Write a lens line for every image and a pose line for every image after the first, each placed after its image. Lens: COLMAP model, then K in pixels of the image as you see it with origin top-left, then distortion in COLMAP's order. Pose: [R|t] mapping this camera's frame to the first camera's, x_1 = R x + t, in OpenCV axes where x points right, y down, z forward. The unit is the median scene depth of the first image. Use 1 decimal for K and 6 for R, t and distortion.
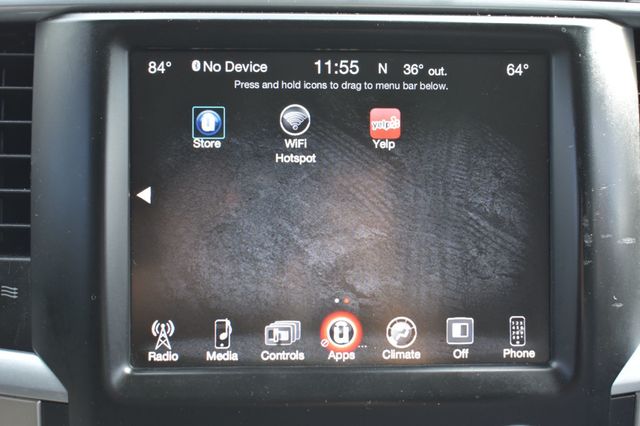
lens RADIAL K [[969.5, 0, 320.0], [0, 969.5, 213.0], [0, 0, 1]] dist [-0.023774, -0.025541]
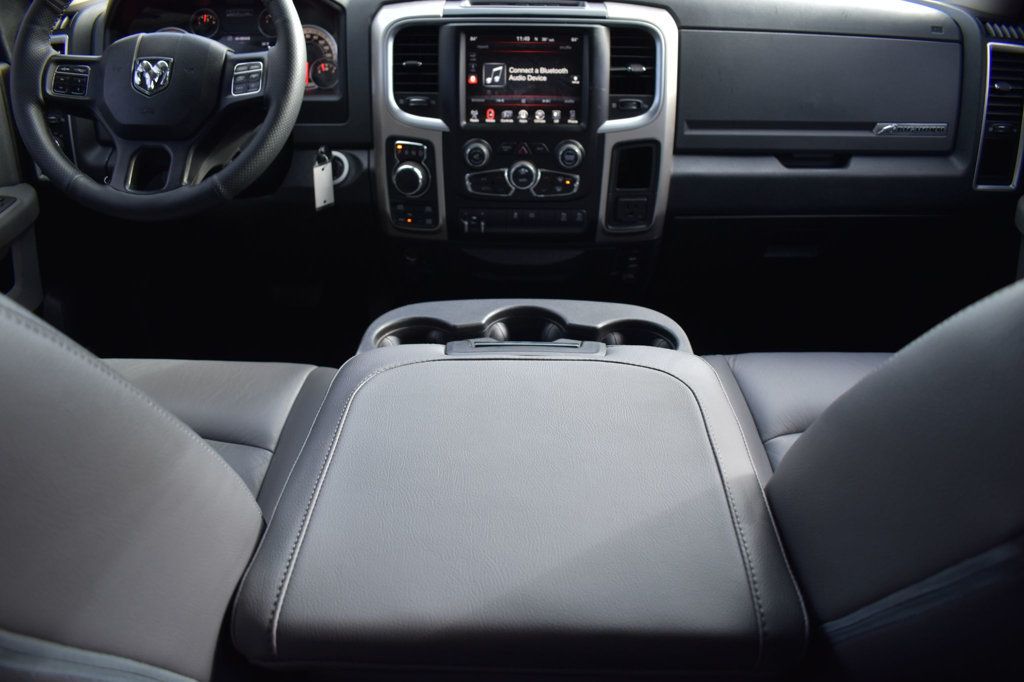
lens RADIAL K [[791.6, 0, 512.0], [0, 791.6, 341.0], [0, 0, 1]] dist [-0.097748, 0.014124]
pose [[0.997430, 0.027616, -0.066111, 0.198787], [-0.011870, 0.973673, 0.227638, 0.281750], [0.070657, -0.226268, 0.971499, -2.057794]]
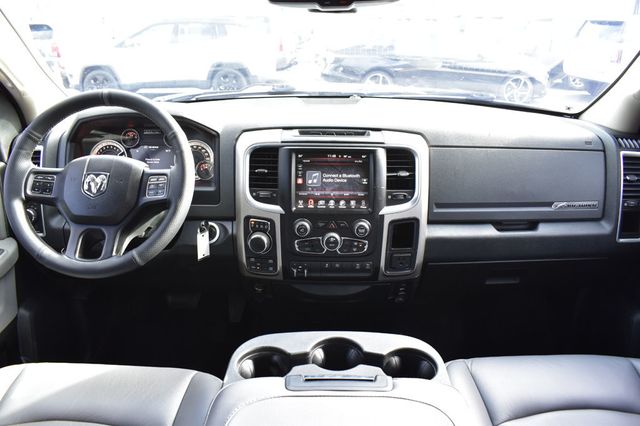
lens RADIAL K [[494.7, 0, 320.0], [0, 494.7, 213.0], [0, 0, 1]] dist [-0.097748, 0.014124]
pose [[0.998146, 0.016026, -0.058710, 0.124769], [-0.011578, 0.997090, 0.075343, -0.035853], [0.059746, -0.074523, 0.995428, -1.910856]]
